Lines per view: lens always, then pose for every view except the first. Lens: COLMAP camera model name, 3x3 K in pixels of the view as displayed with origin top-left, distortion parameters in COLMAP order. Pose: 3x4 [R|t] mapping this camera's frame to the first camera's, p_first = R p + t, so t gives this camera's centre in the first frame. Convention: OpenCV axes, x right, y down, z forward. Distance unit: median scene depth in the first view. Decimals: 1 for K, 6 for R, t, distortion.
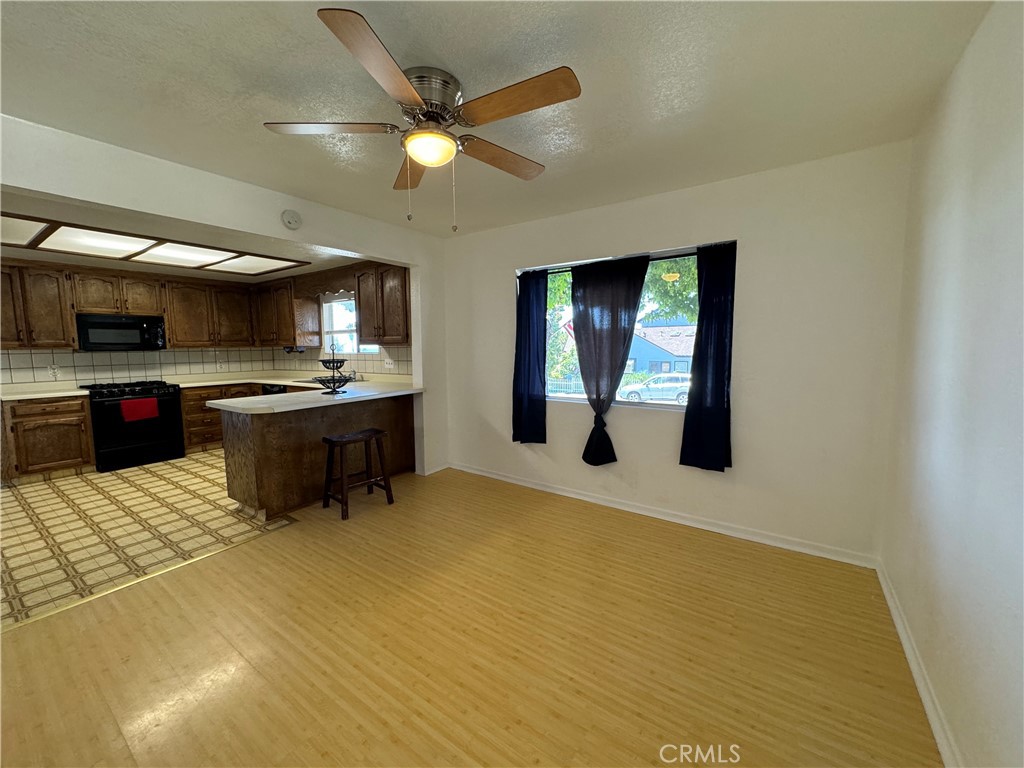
lens RADIAL K [[408.3, 0, 512.0], [0, 408.3, 384.0], [0, 0, 1]] dist [-0.001611, -0.000075]
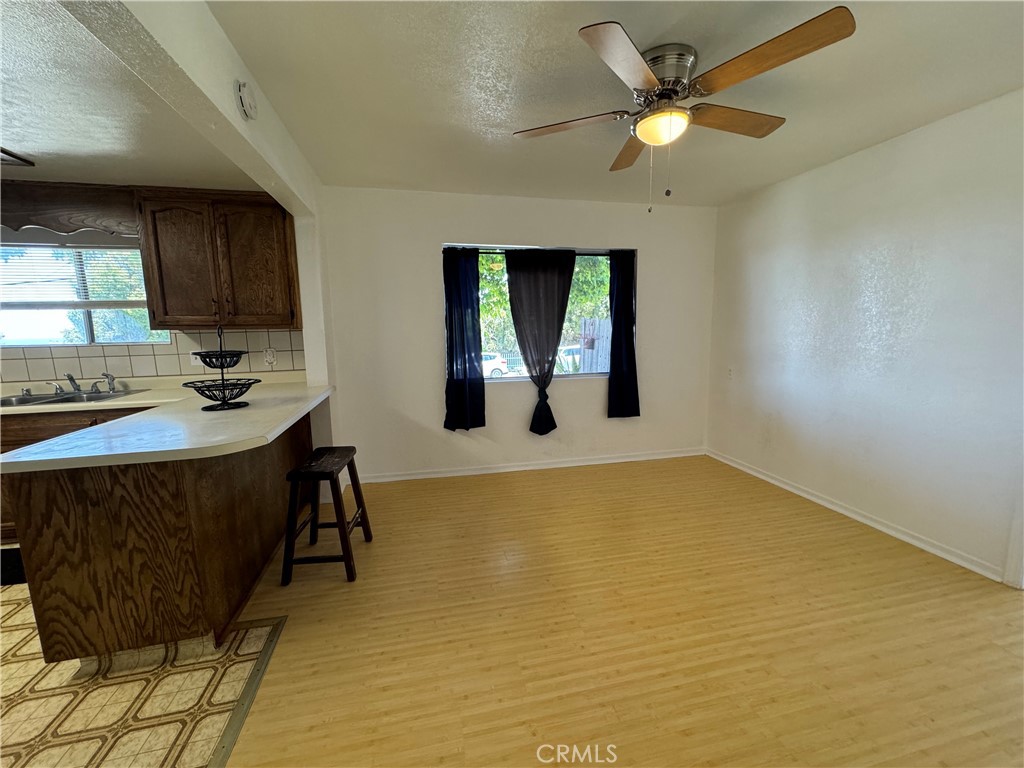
lens RADIAL K [[407.6, 0, 511.2], [0, 407.6, 385.4], [0, 0, 1]] dist [-0.002200, -0.000053]
pose [[0.669345, -0.106733, 0.735245, -0.656290], [0.080203, 0.994224, 0.071313, -0.020946], [-0.738610, 0.011235, 0.674040, 0.313542]]
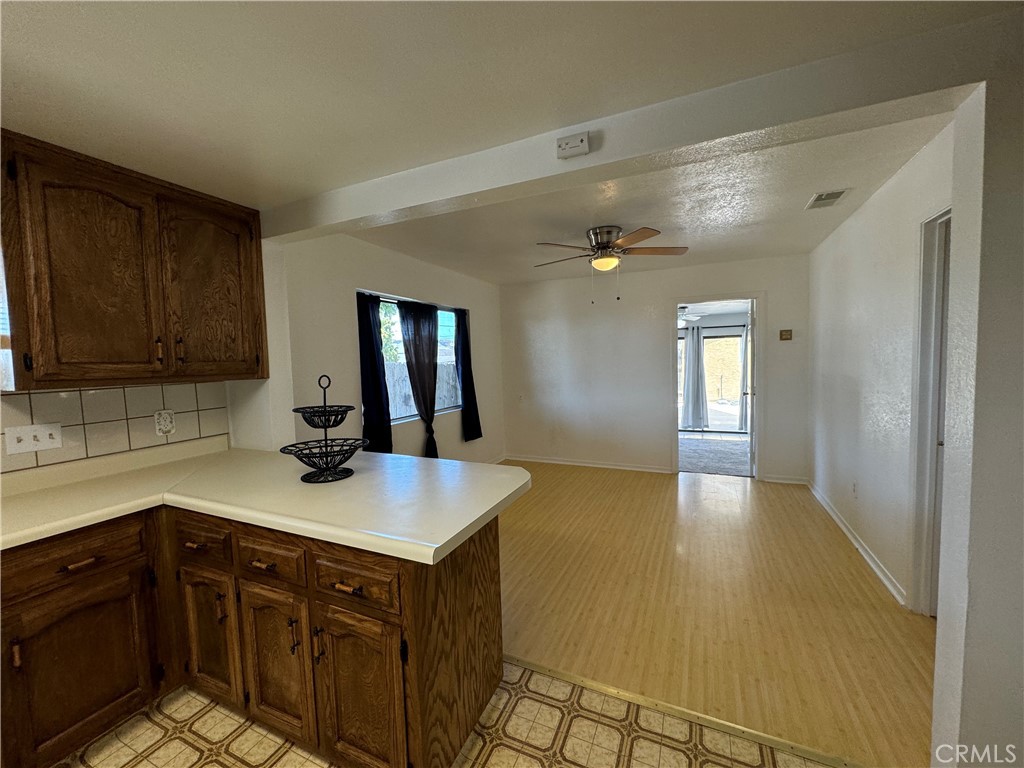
lens RADIAL K [[407.6, 0, 511.2], [0, 407.6, 385.4], [0, 0, 1]] dist [-0.002200, -0.000053]
pose [[-0.175328, -0.049033, 0.983288, -1.047539], [0.122069, 0.989969, 0.071132, -0.102294], [-0.976913, 0.132501, -0.167584, 0.947589]]
